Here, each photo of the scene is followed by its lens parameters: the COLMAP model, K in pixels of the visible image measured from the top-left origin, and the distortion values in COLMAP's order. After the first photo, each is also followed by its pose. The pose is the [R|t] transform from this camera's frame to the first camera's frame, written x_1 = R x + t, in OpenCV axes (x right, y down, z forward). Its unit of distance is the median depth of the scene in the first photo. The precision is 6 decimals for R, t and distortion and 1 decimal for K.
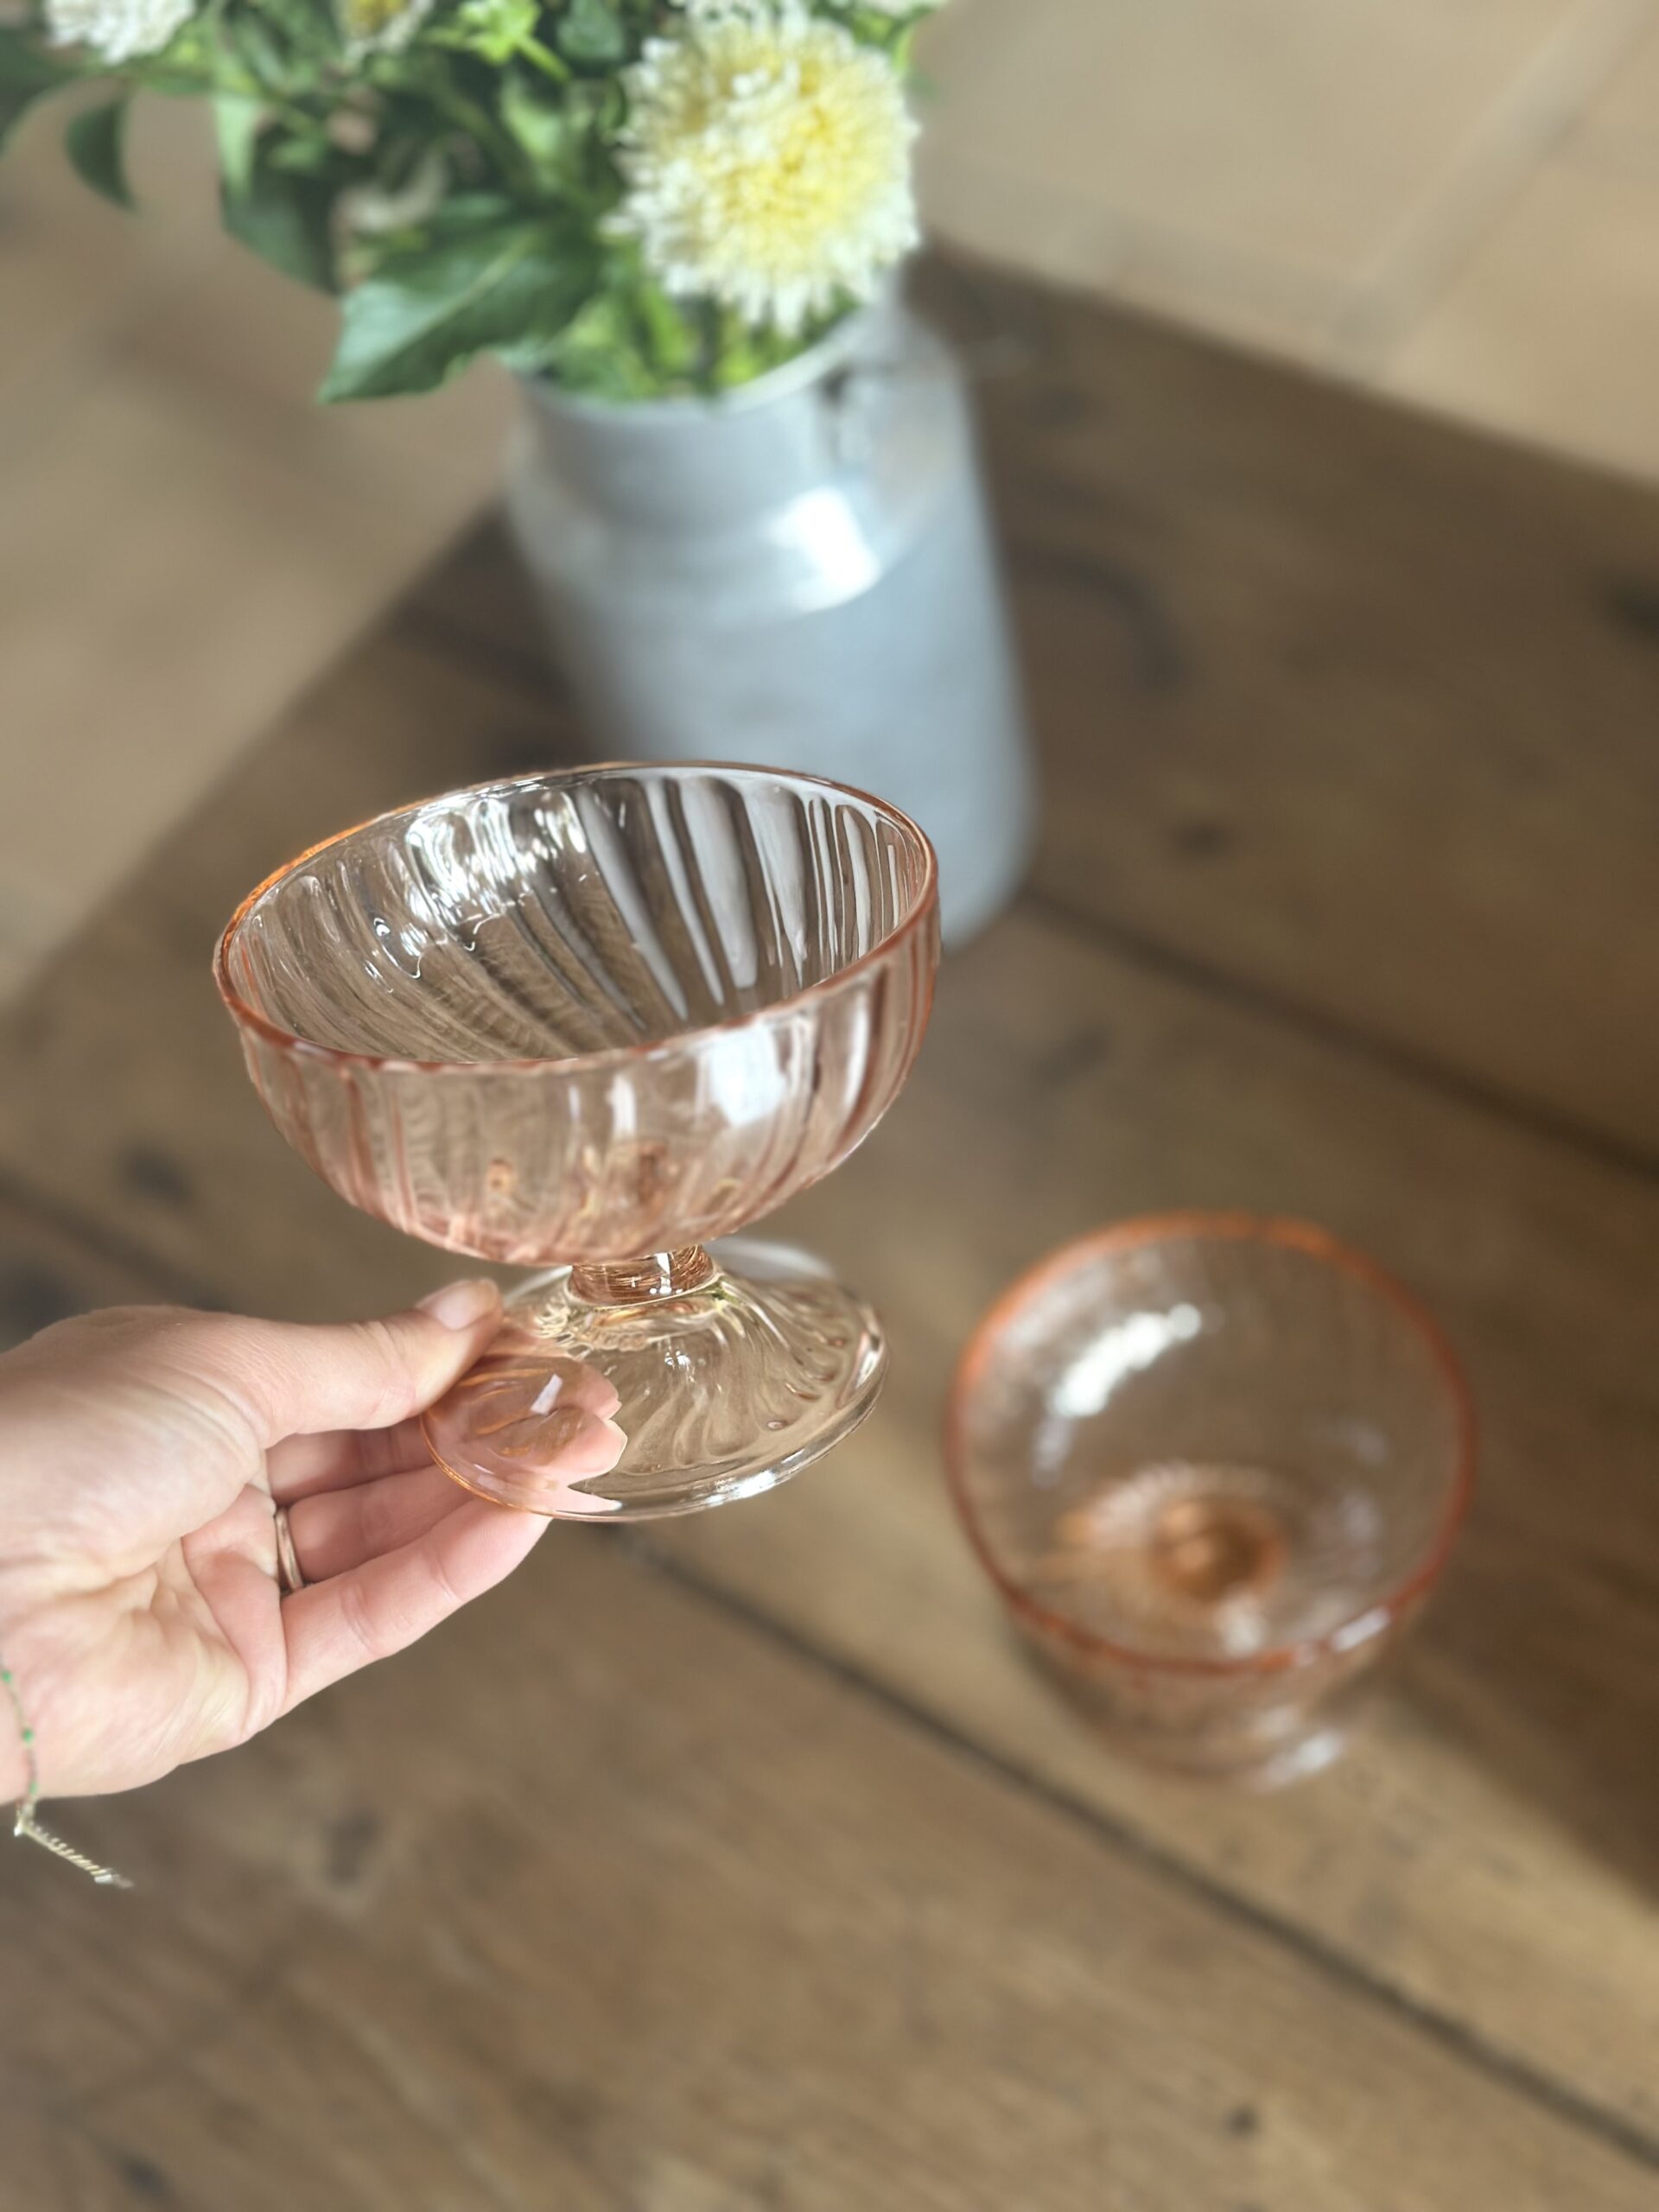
lens RADIAL K [[3170.9, 0, 830.6], [0, 3170.9, 1146.3], [0, 0, 1]] dist [0.128322, 0.000000]
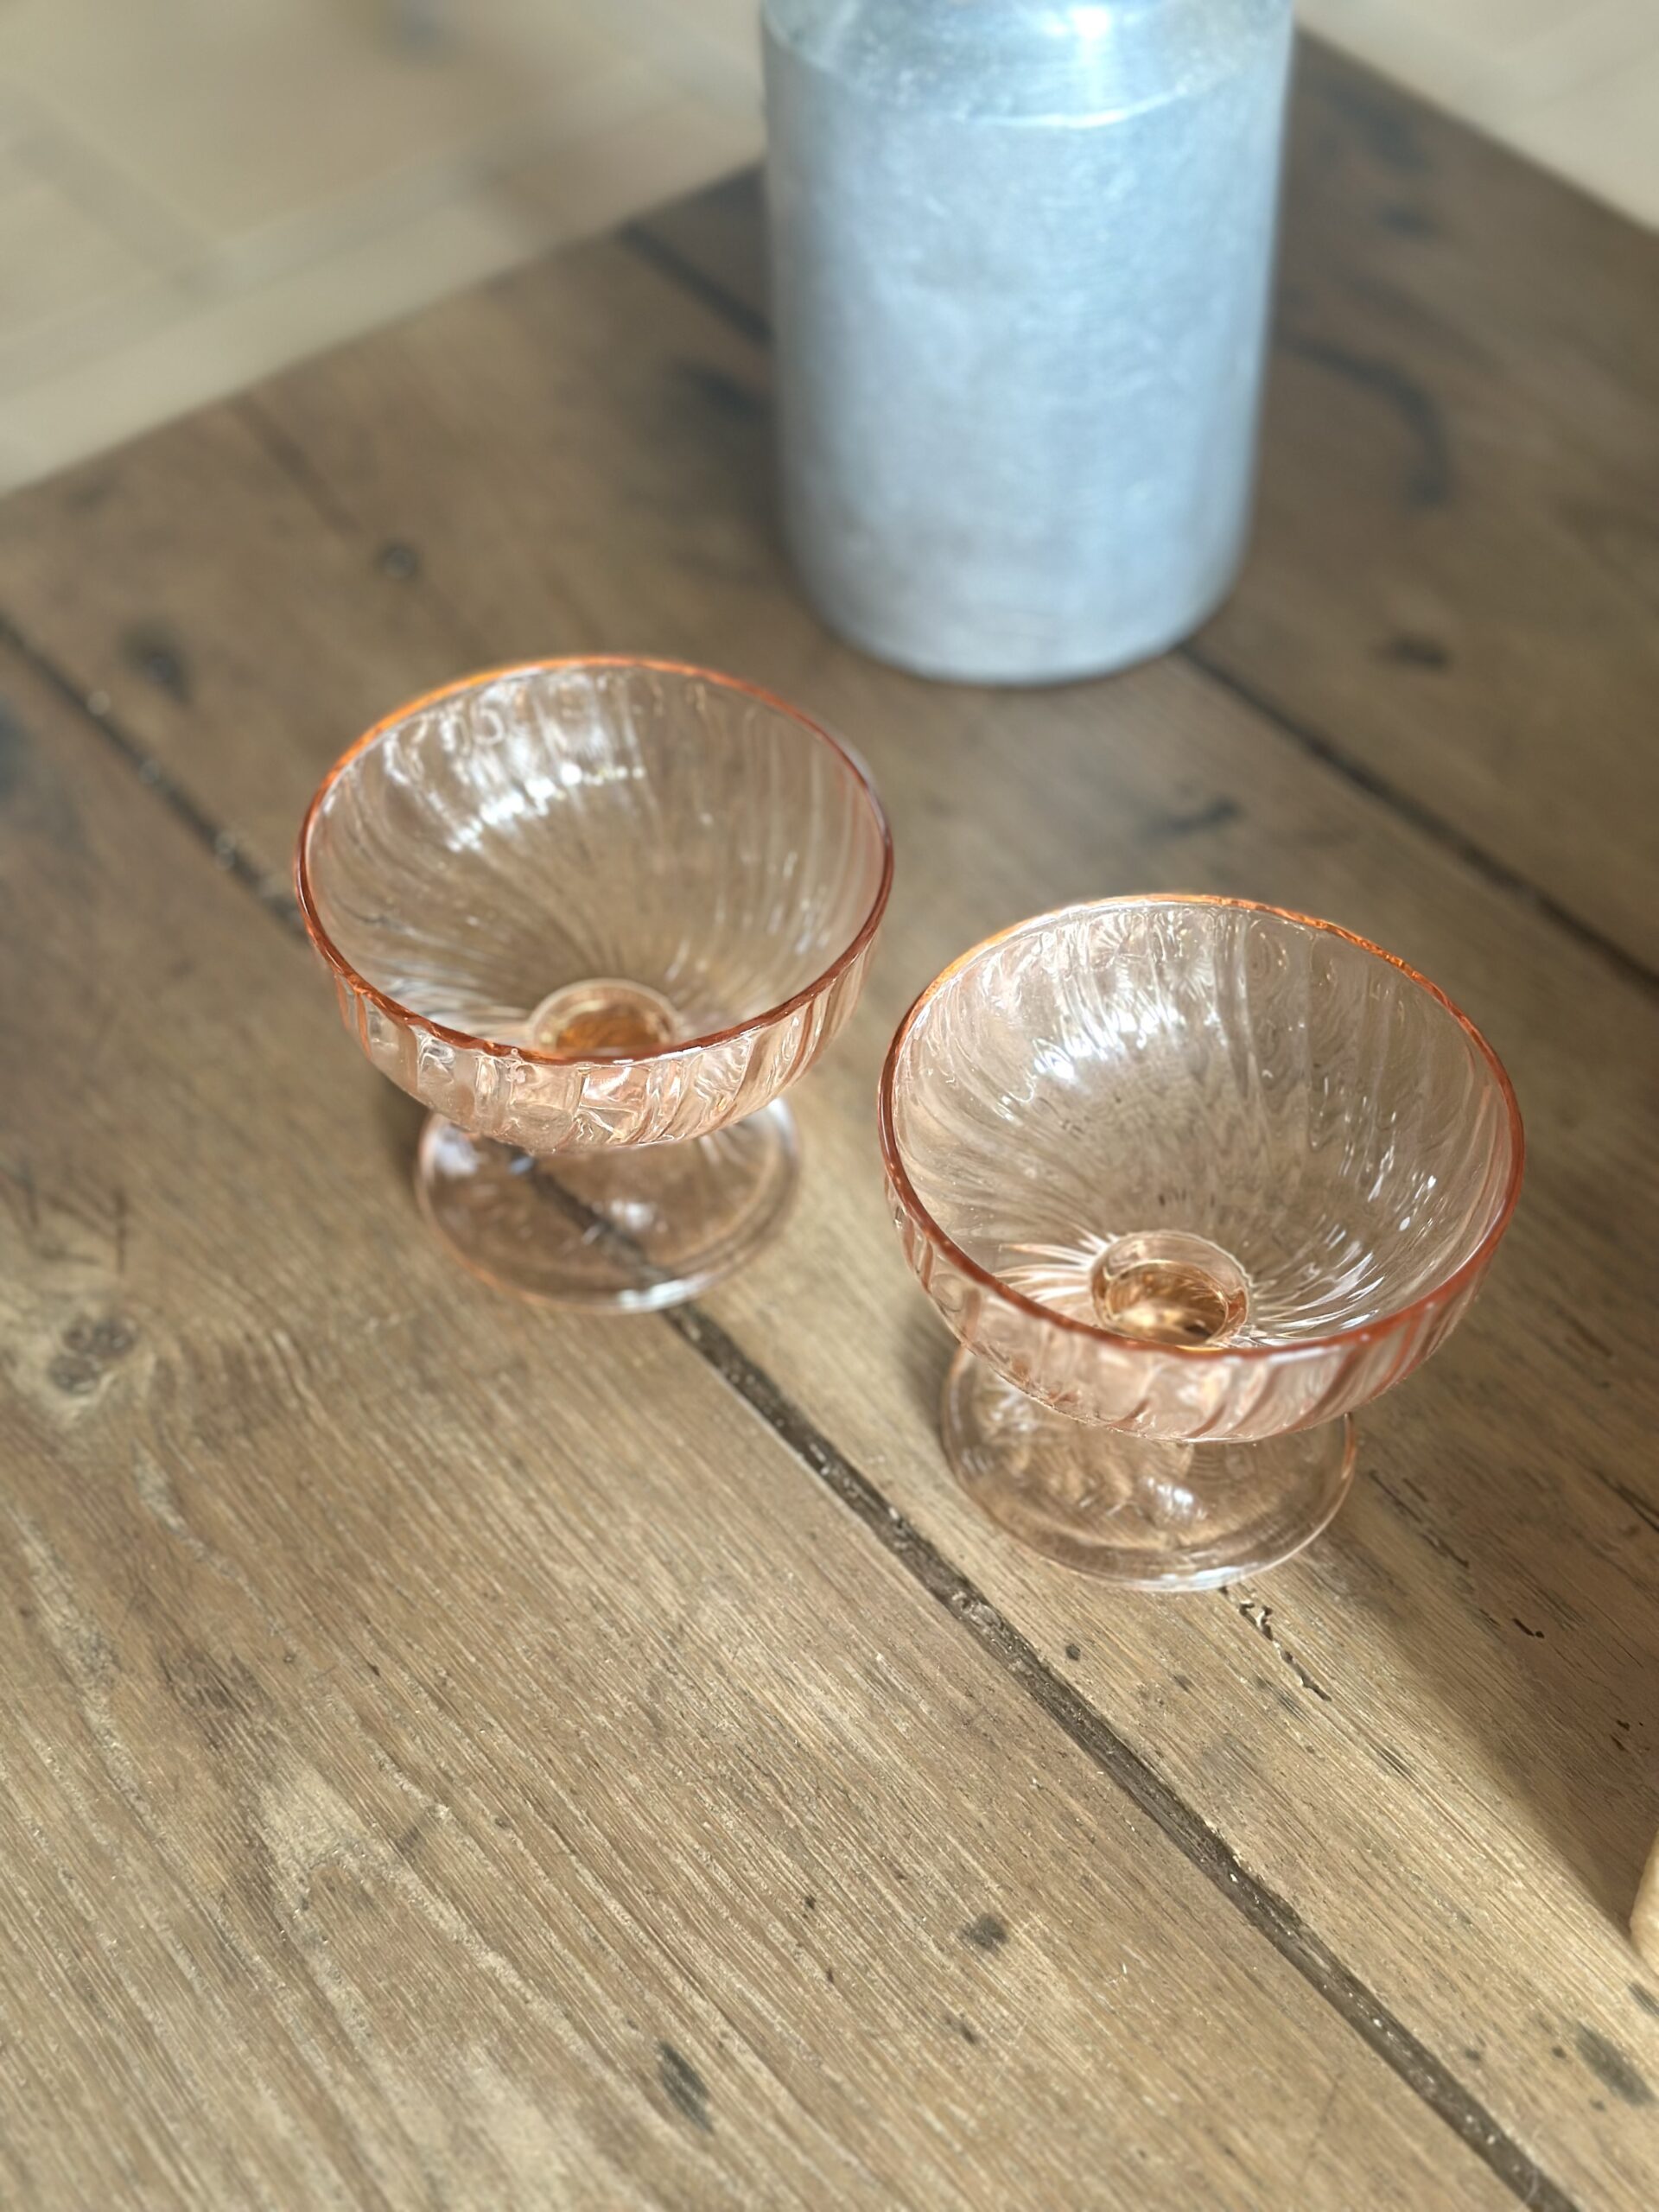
lens RADIAL K [[3170.9, 0, 824.9], [0, 3170.9, 1141.5], [0, 0, 1]] dist [0.128322, 0.000000]
pose [[0.951115, 0.299009, -0.077290, 0.088688], [-0.304737, 0.949267, -0.077637, 0.183063], [0.050155, 0.097395, 0.993981, 0.175088]]
